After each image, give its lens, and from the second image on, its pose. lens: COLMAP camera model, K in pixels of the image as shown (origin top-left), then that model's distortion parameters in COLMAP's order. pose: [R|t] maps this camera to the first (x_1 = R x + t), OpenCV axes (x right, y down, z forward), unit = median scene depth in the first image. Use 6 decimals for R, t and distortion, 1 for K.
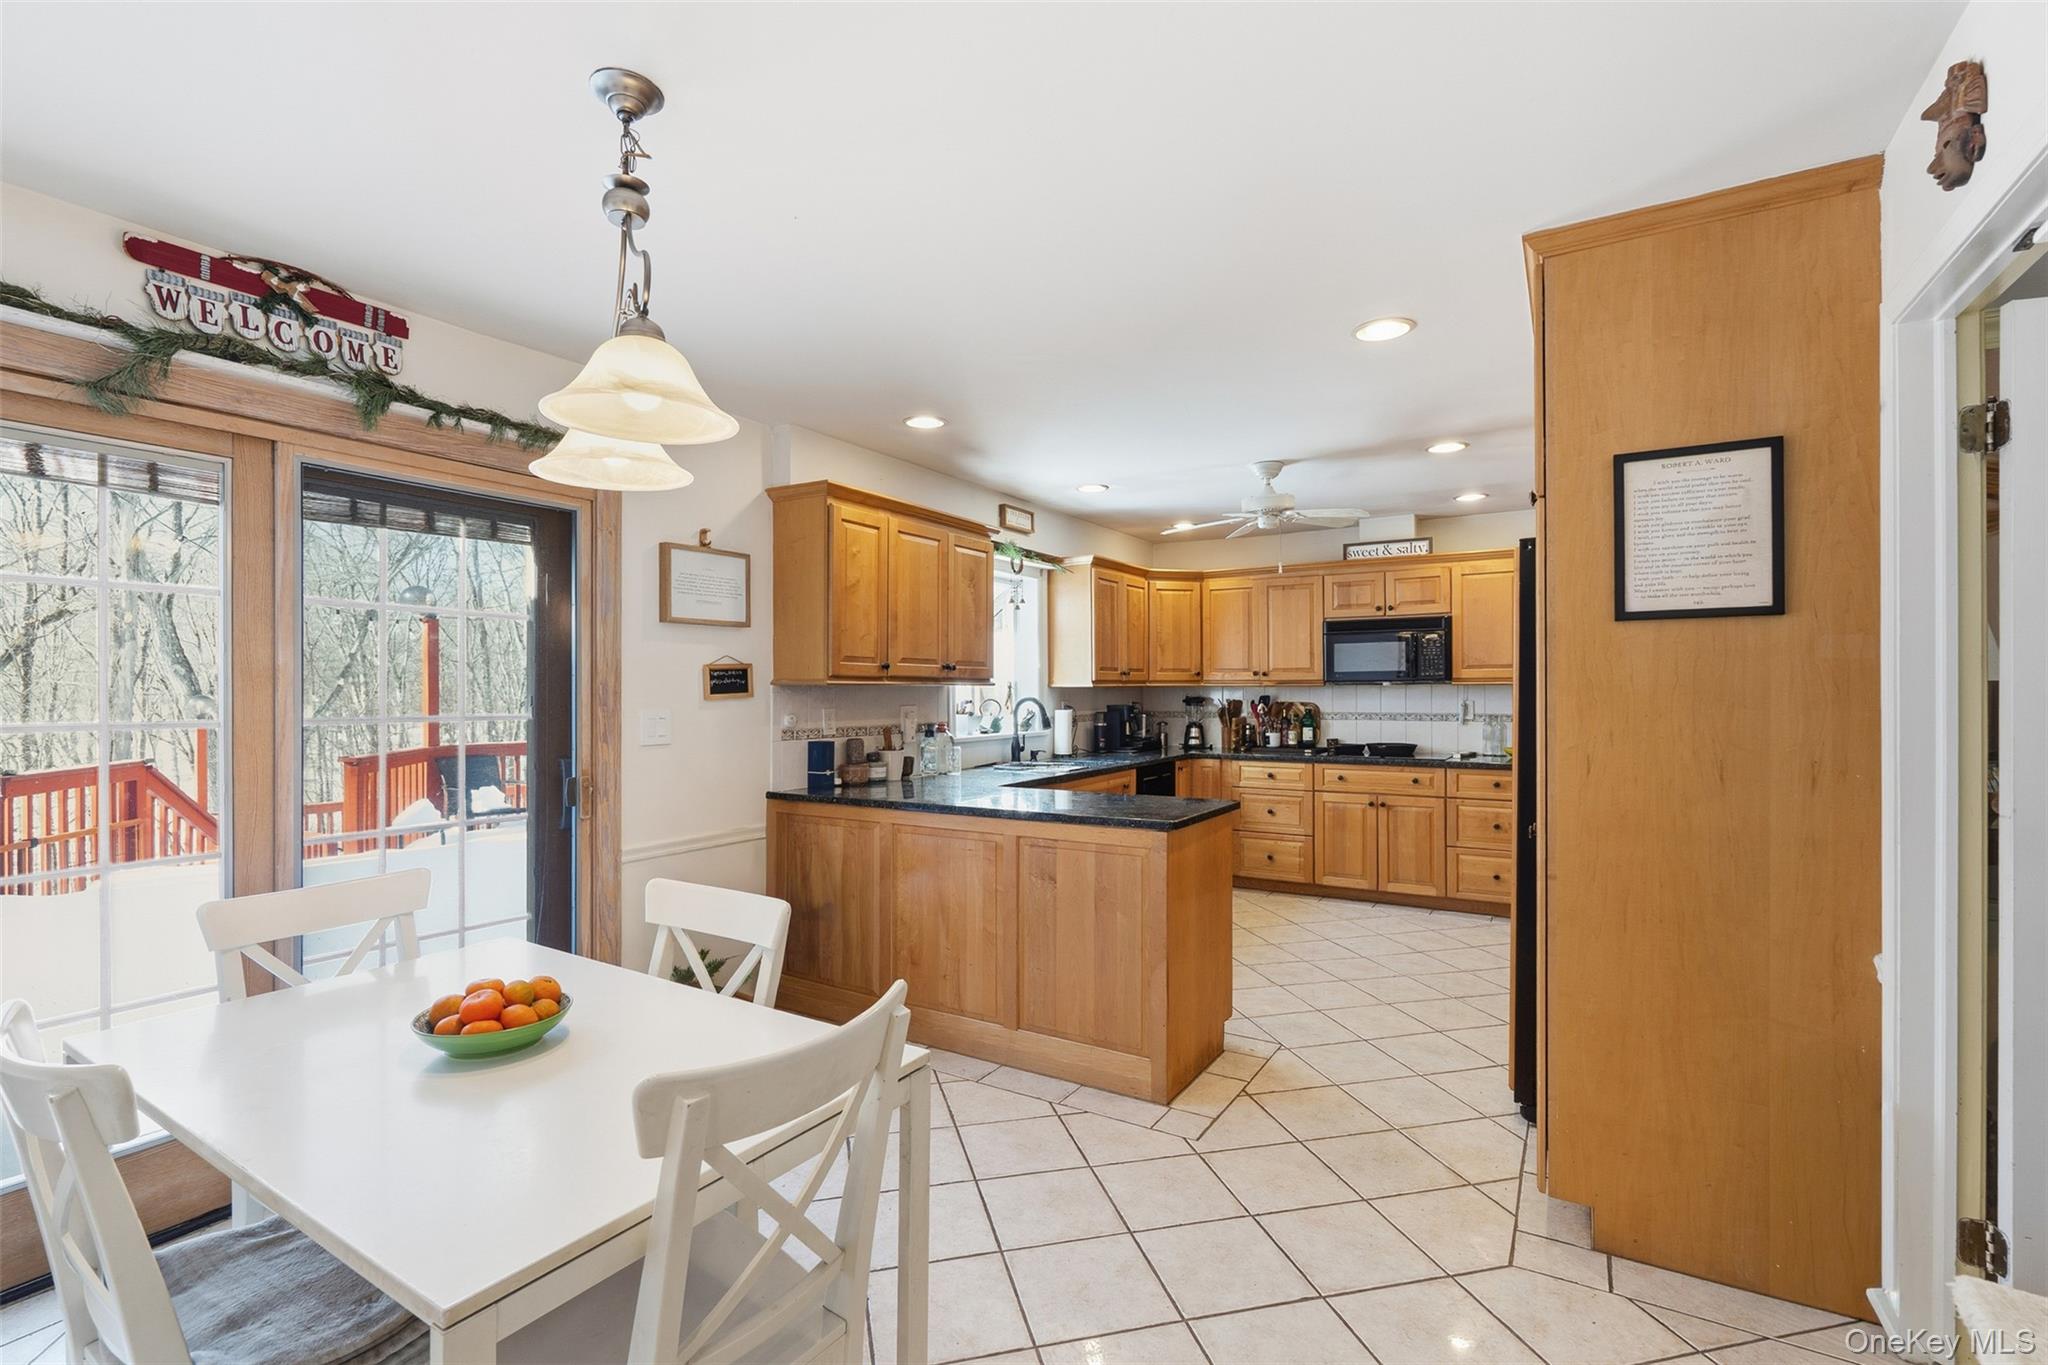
lens RADIAL K [[921.6, 0, 1016.8], [0, 921.6, 685.6], [0, 0, 1]] dist [-0.005363, 0.001979]
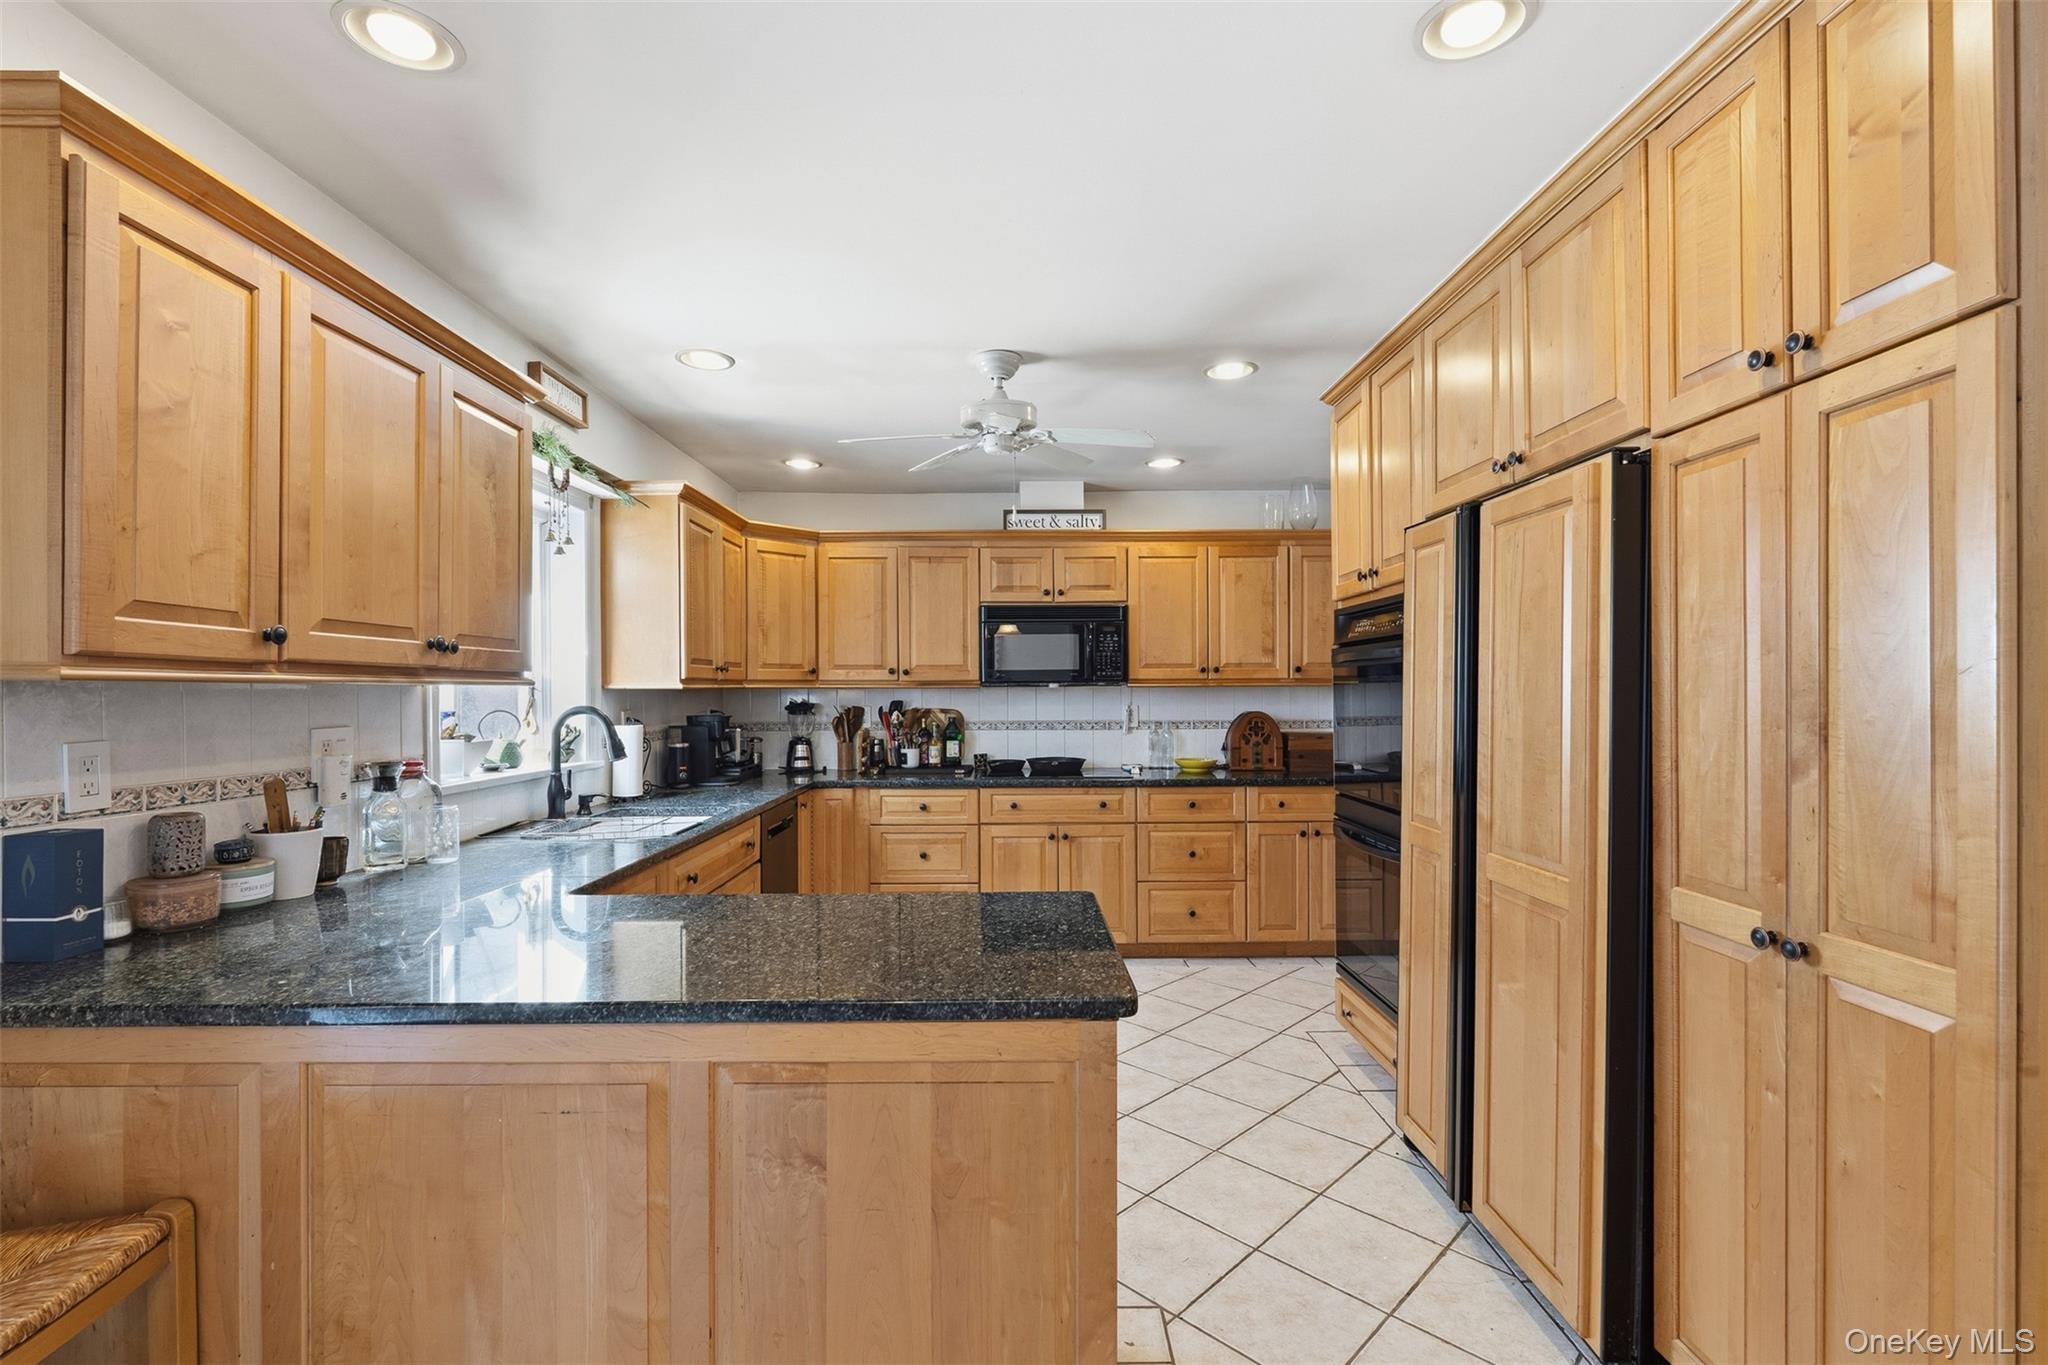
lens RADIAL K [[921.6, 0, 1028.7], [0, 921.6, 692.5], [0, 0, 1]] dist [-0.005363, 0.001979]
pose [[0.847786, -0.000712, 0.530339, -0.052619], [-0.001375, 0.999993, 0.003540, 0.001299], [-0.530337, -0.003730, 0.847778, 0.335202]]
